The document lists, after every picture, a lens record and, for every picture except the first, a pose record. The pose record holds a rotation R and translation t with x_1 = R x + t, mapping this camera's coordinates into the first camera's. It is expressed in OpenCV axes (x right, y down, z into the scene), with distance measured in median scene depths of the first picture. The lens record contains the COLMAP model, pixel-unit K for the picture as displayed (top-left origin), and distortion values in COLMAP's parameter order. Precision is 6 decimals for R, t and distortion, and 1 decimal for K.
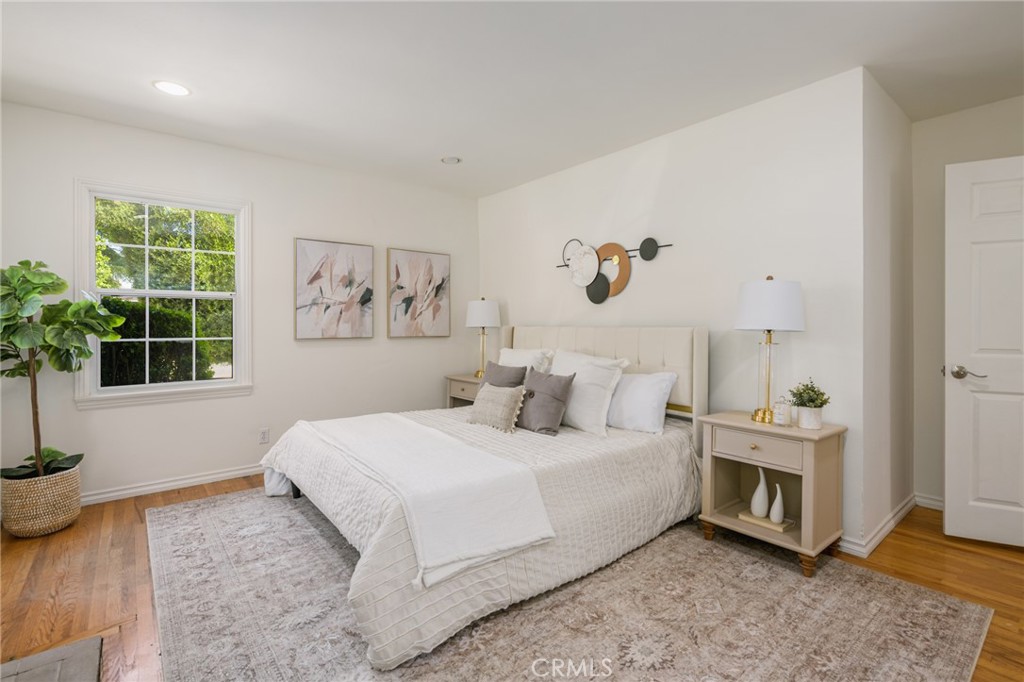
lens RADIAL K [[460.9, 0, 512.4], [0, 460.9, 325.5], [0, 0, 1]] dist [0.001646, 0.000144]
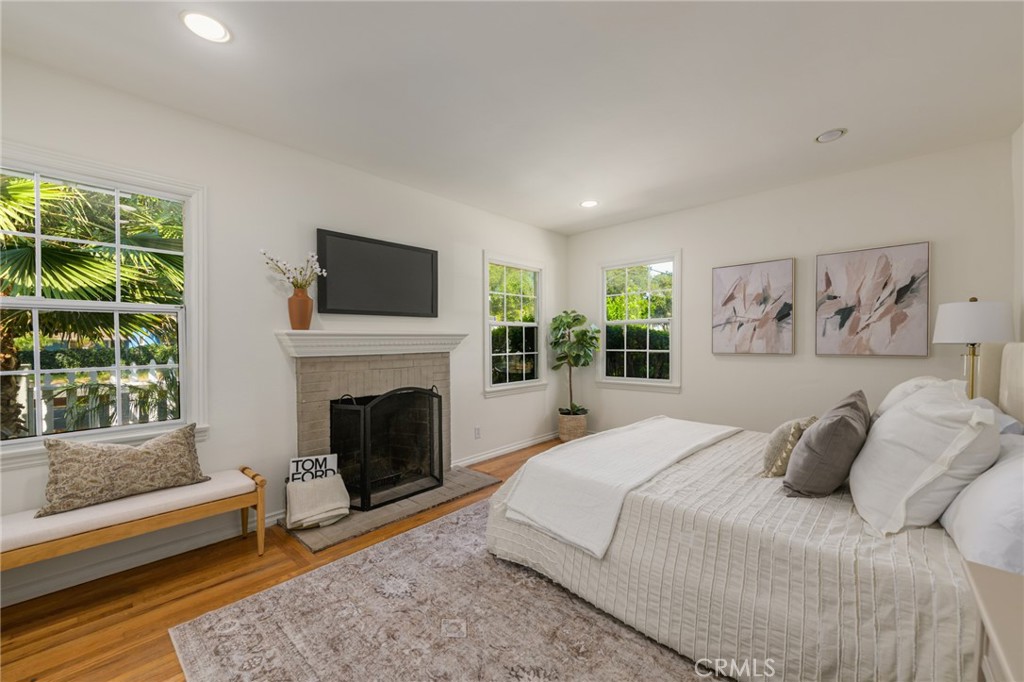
lens RADIAL K [[399.9, 0, 536.4], [0, 399.9, 345.1], [0, 0, 1]] dist [0.002074, 0.000085]
pose [[0.165067, 0.007580, -0.986253, 0.449874], [0.002544, 0.999964, 0.008112, -0.000692], [0.986279, -0.003848, 0.165042, 0.360460]]
